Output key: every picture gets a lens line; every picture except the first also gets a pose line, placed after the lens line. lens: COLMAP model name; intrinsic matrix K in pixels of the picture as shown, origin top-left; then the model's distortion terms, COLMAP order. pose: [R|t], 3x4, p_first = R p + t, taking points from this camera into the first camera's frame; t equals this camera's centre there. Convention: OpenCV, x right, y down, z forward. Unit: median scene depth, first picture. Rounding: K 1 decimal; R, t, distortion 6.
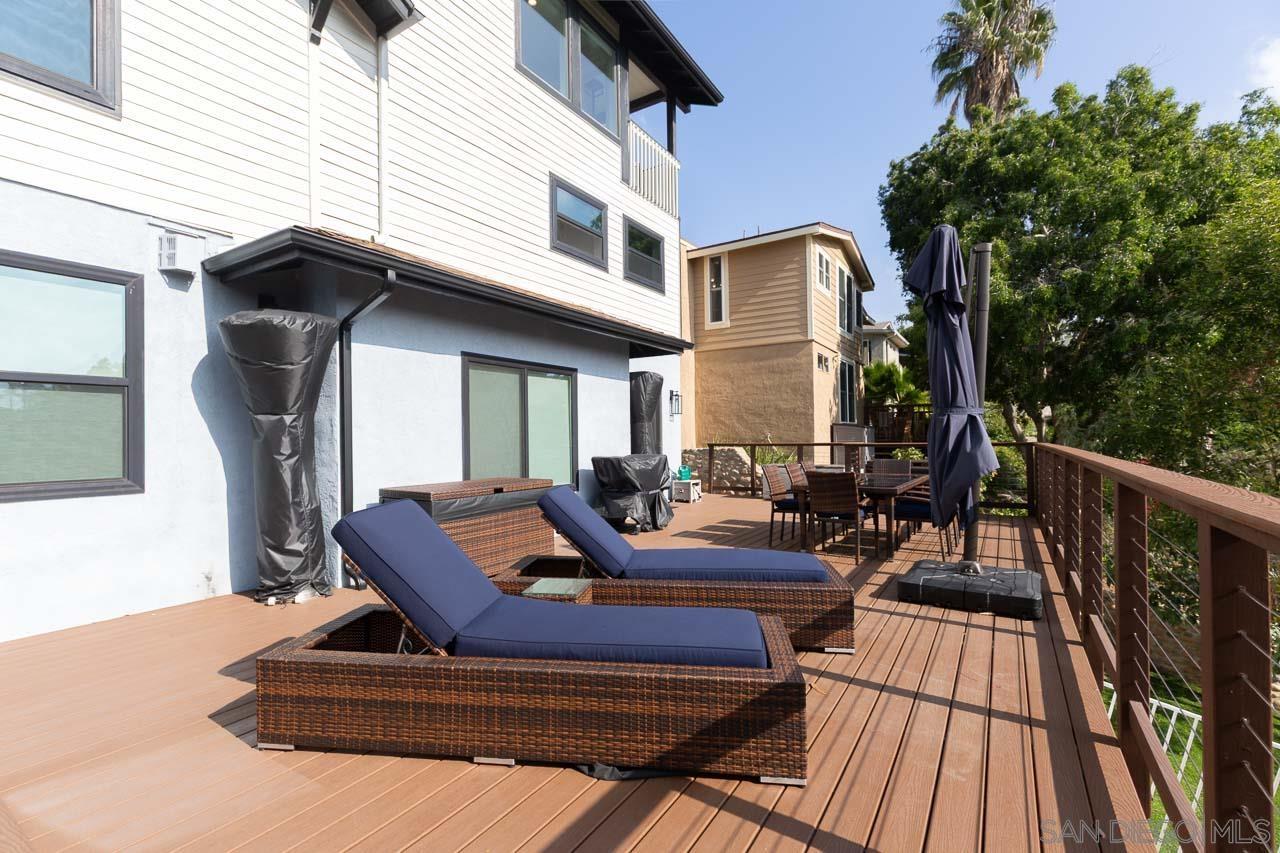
lens RADIAL K [[582.3, 0, 637.1], [0, 582.3, 427.2], [0, 0, 1]] dist [0.002169, -0.000506]
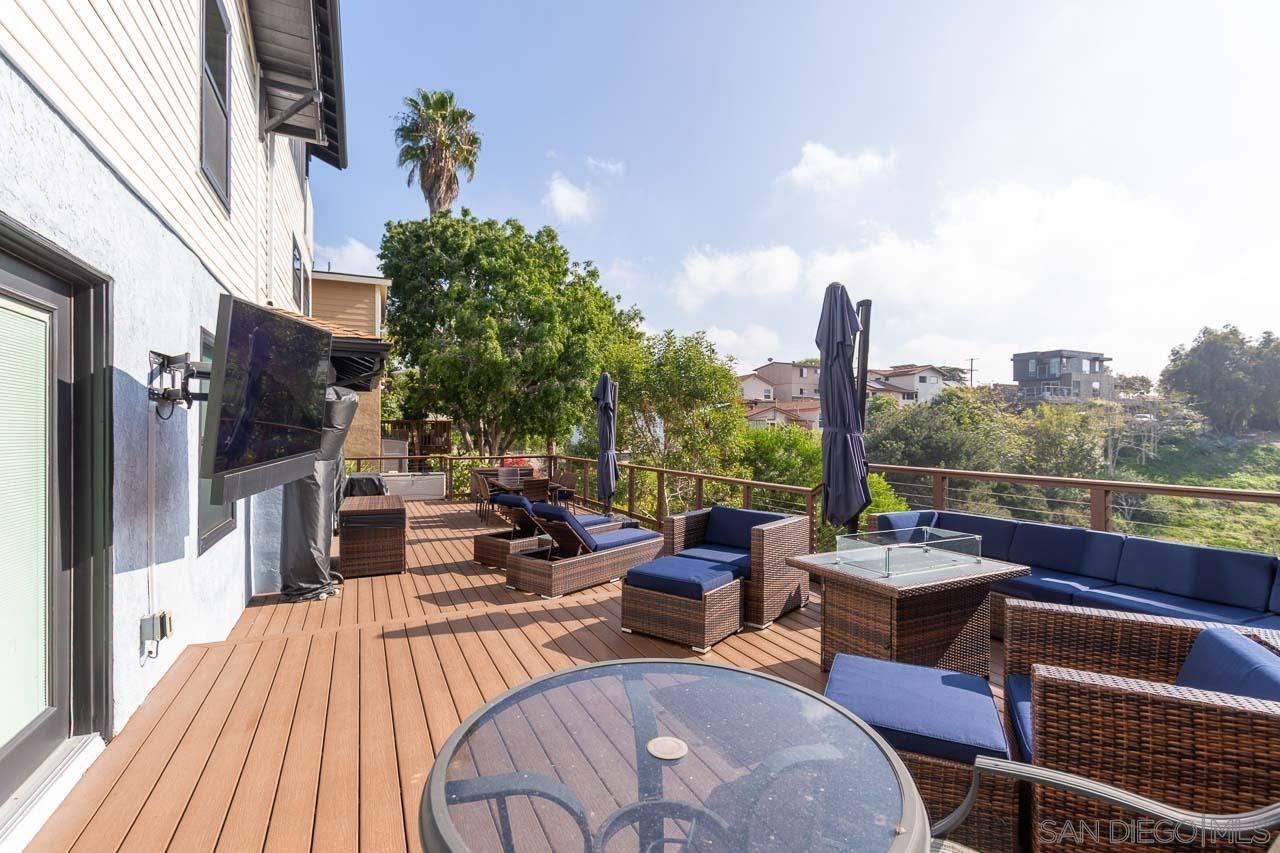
lens RADIAL K [[582.3, 0, 631.3], [0, 582.3, 432.0], [0, 0, 1]] dist [0.002169, -0.000506]
pose [[0.535409, 0.011082, 0.844521, -0.499212], [-0.023927, 0.999712, 0.002050, -0.040008], [-0.844254, -0.021304, 0.535519, -0.127379]]
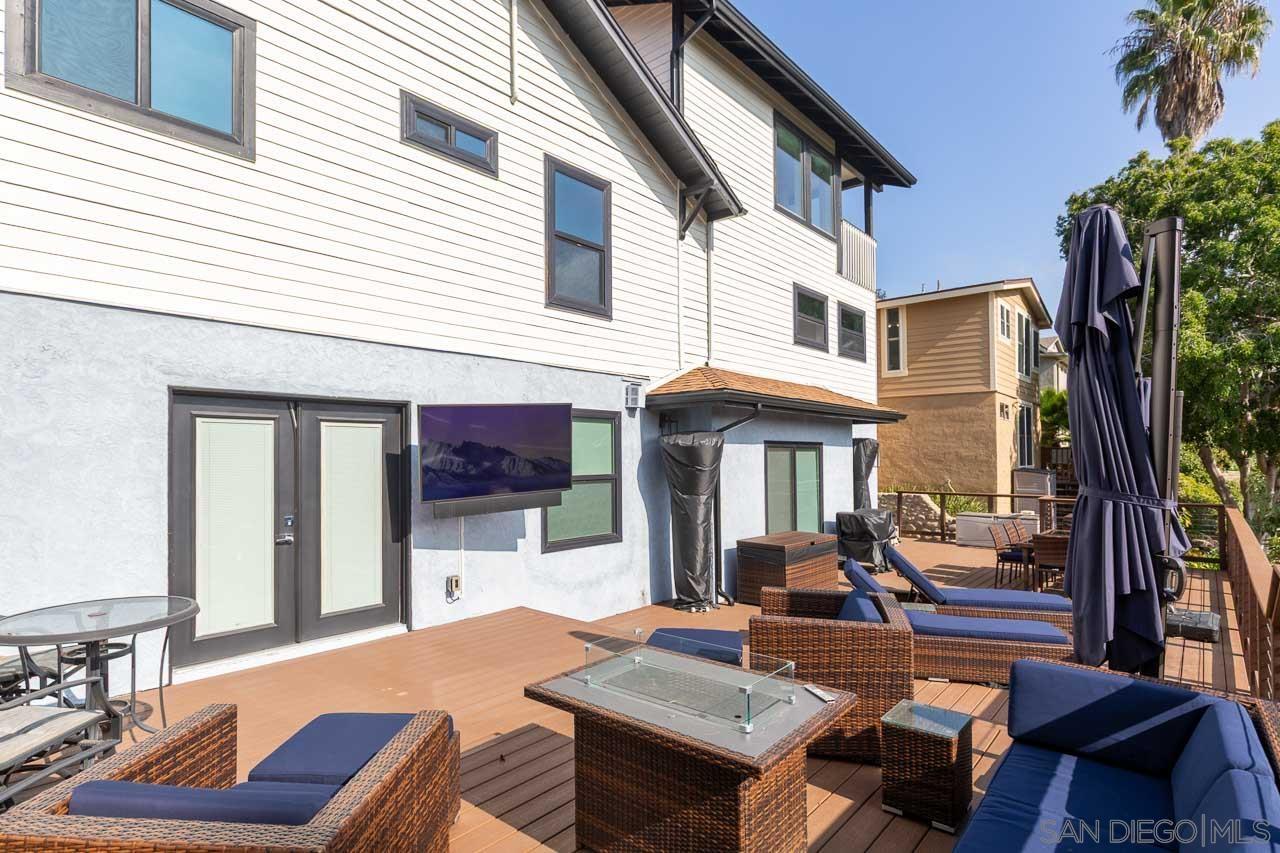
lens RADIAL K [[668.0, 0, 631.6], [0, 668.0, 438.3], [0, 0, 1]] dist [0.002336, 0.005084]
pose [[0.989397, 0.006679, -0.145082, -0.190792], [-0.007045, 0.999973, -0.002006, -0.064656], [0.145065, 0.003006, 0.989418, -0.318379]]
